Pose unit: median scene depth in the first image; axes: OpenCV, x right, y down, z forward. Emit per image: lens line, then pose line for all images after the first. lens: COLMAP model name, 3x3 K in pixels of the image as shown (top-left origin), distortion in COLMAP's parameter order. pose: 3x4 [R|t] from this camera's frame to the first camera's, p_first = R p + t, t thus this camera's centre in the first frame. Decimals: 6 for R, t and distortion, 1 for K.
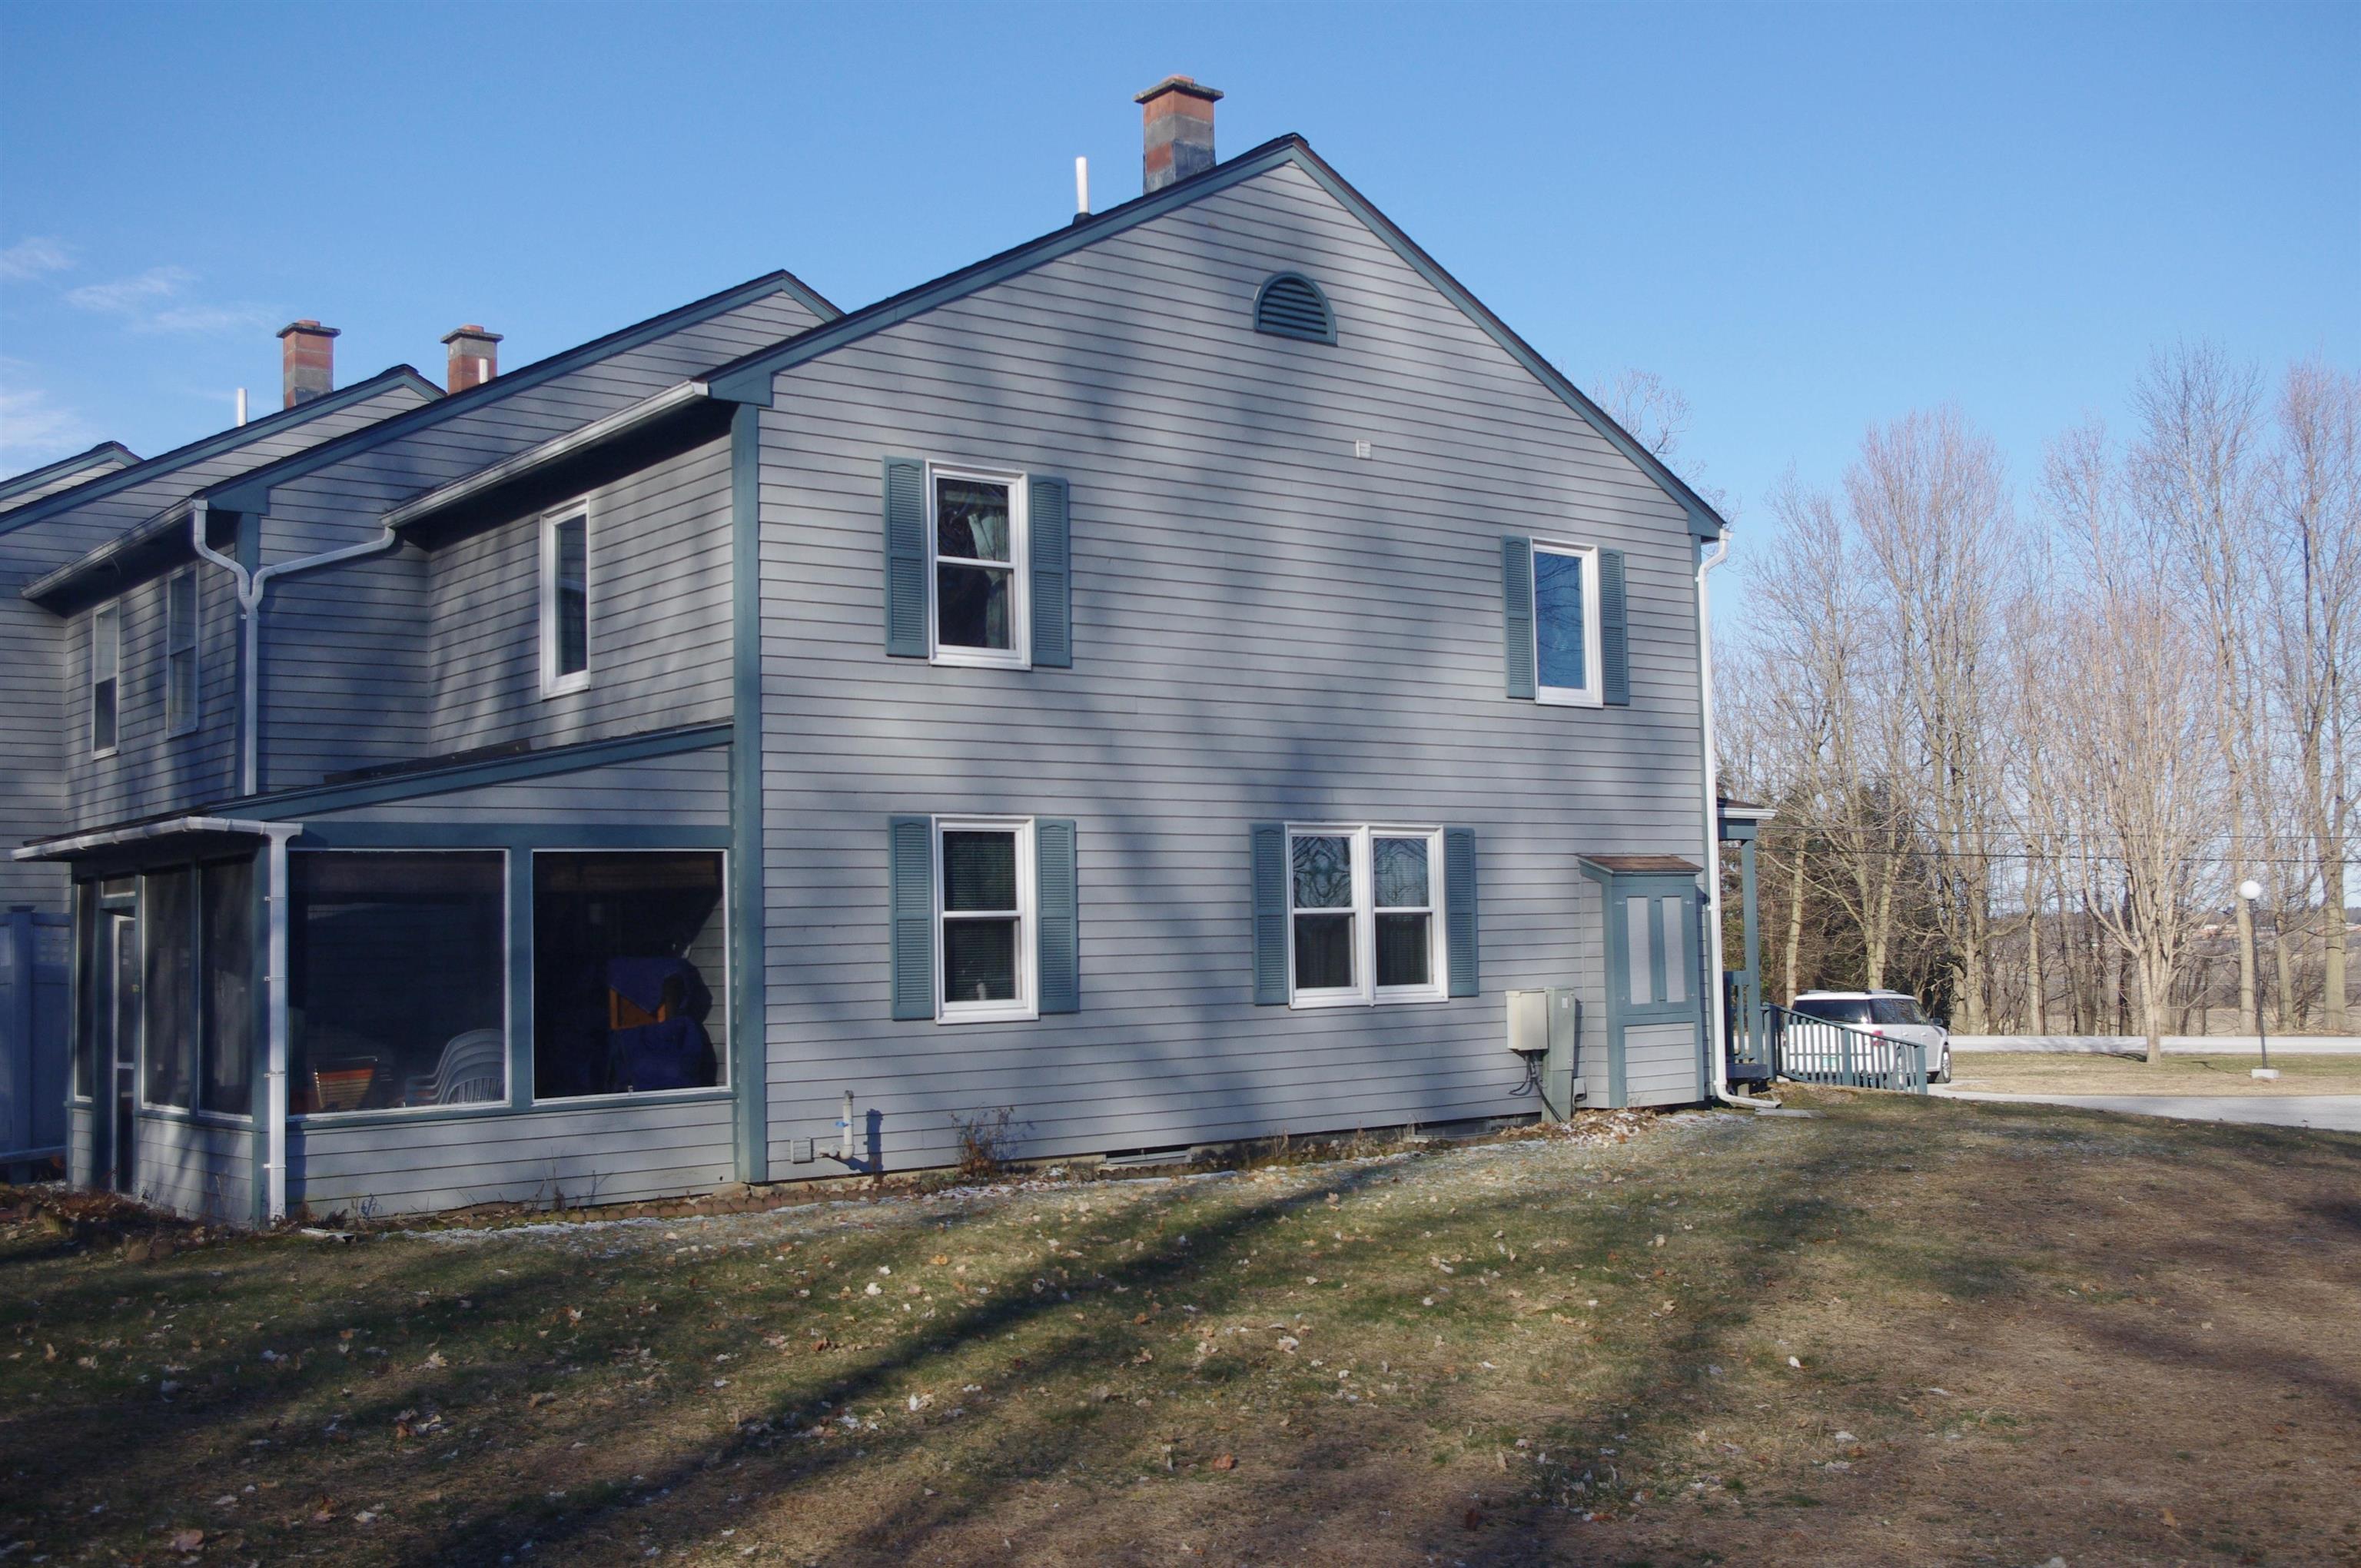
lens RADIAL K [[2369.1, 0, 1180.5], [0, 2369.1, 784.0], [0, 0, 1]] dist [-0.006904, -0.003395]
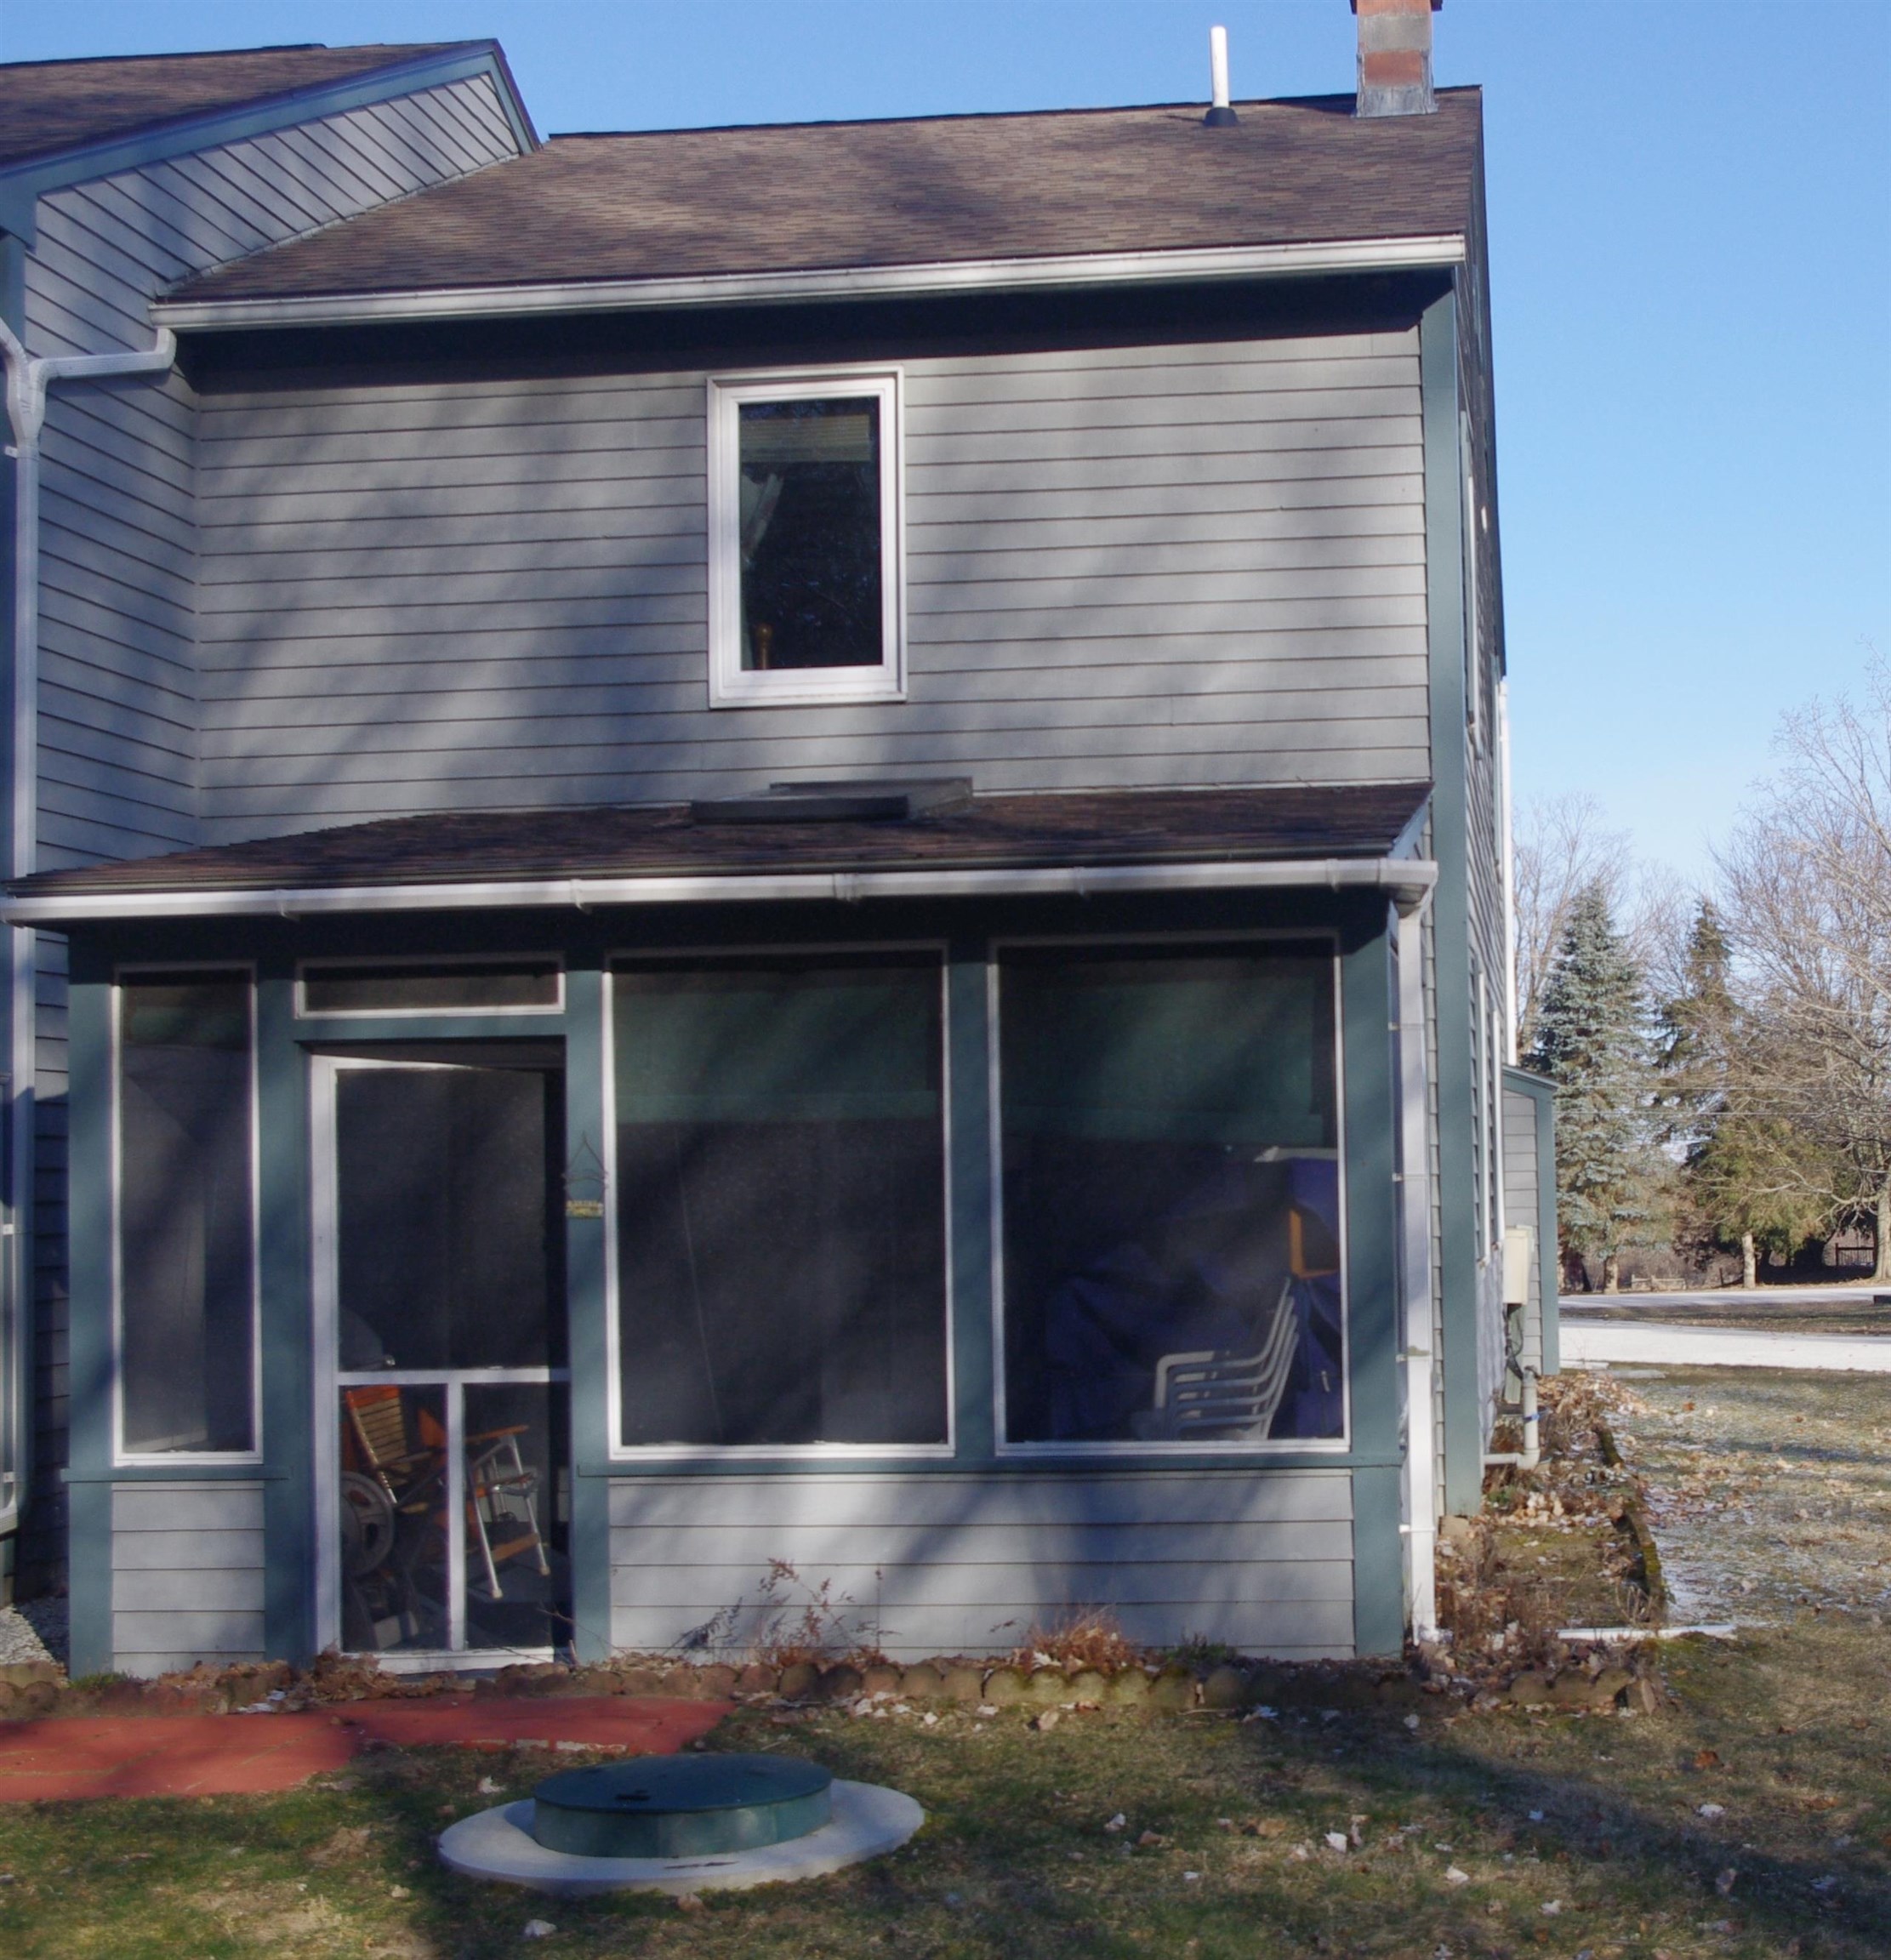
lens RADIAL K [[2982.1, 0, 945.5], [0, 2982.1, 980.0], [0, 0, 1]] dist [-0.012960, -0.041217]
pose [[0.694582, 0.066510, 0.716332, -0.737905], [-0.046106, 0.997786, -0.047937, 0.059605], [-0.717934, 0.000269, 0.696111, 0.481136]]
